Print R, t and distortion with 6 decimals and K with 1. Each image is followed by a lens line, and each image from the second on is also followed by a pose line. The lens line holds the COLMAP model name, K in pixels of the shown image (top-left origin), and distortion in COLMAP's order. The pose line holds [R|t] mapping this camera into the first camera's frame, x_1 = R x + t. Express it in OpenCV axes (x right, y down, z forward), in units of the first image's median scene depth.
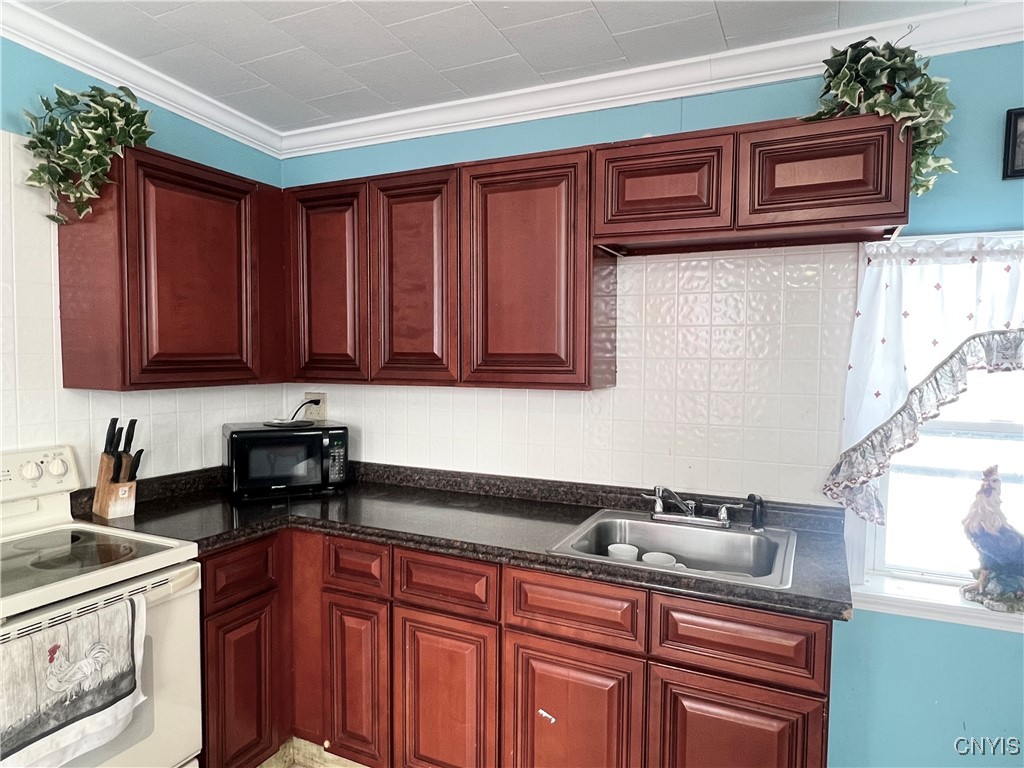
lens RADIAL K [[649.8, 0, 509.3], [0, 649.8, 385.0], [0, 0, 1]] dist [-0.008149, -0.001894]
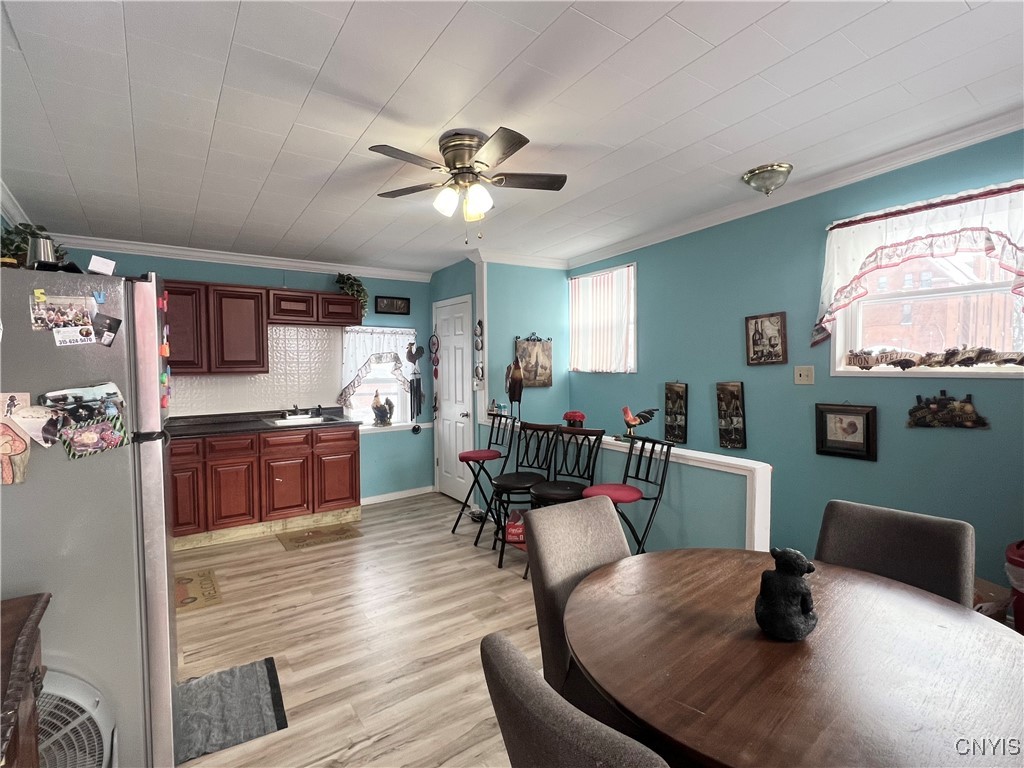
lens RADIAL K [[486.7, 0, 509.5], [0, 486.7, 388.0], [0, 0, 1]] dist [-0.000314, -0.000043]
pose [[0.482369, -0.052964, 0.874365, -1.344824], [0.069185, 0.997356, 0.022246, 0.107494], [-0.873231, 0.049762, 0.484758, -1.026461]]
